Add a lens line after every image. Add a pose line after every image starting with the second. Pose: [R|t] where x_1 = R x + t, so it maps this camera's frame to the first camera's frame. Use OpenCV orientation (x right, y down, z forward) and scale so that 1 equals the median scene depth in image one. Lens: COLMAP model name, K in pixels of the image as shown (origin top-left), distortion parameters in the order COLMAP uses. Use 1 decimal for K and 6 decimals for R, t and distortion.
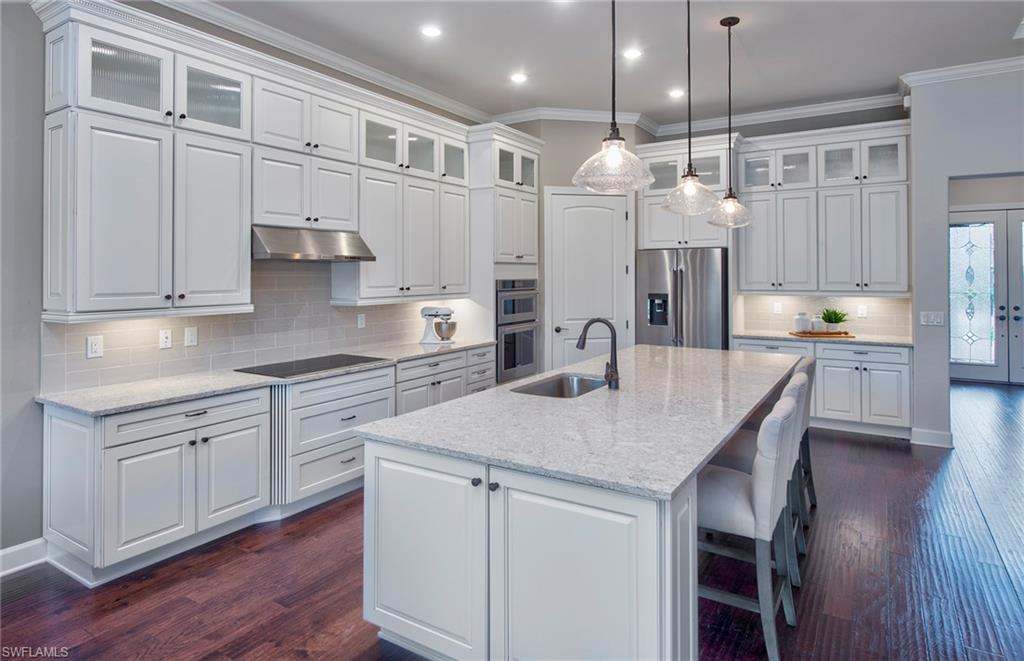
lens RADIAL K [[586.1, 0, 509.7], [0, 586.1, 304.2], [0, 0, 1]] dist [-0.001012, -0.000149]
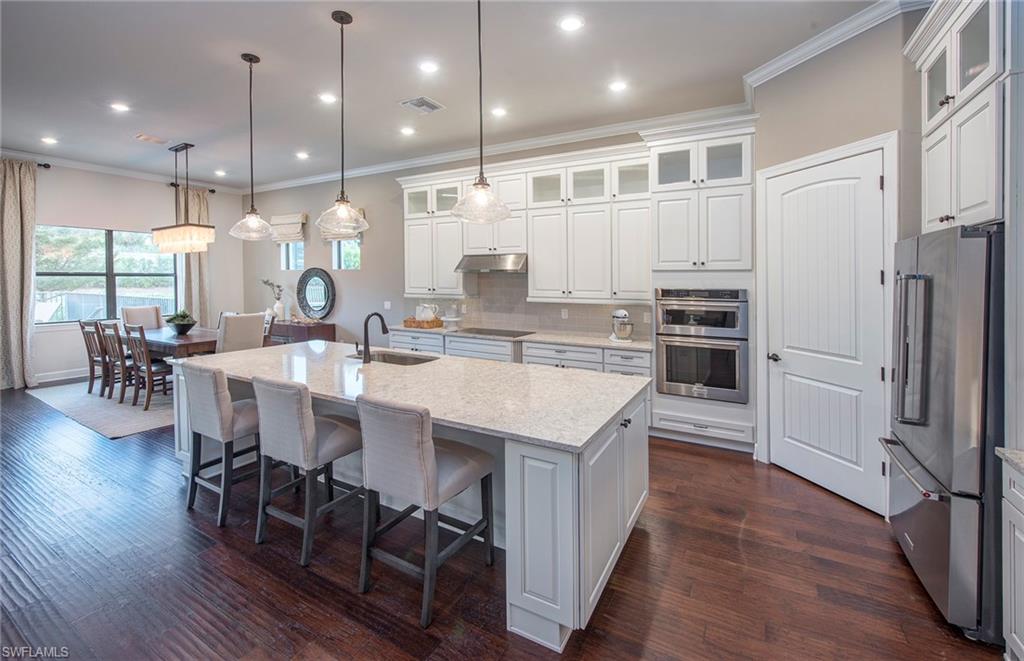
lens RADIAL K [[427.2, 0, 507.1], [0, 427.2, 303.9], [0, 0, 1]] dist [-0.001887, -0.000143]
pose [[0.058528, 0.065215, -0.996153, 0.727831], [-0.053336, 0.996643, 0.062113, -0.049134], [0.996860, 0.049496, 0.061810, 0.751622]]
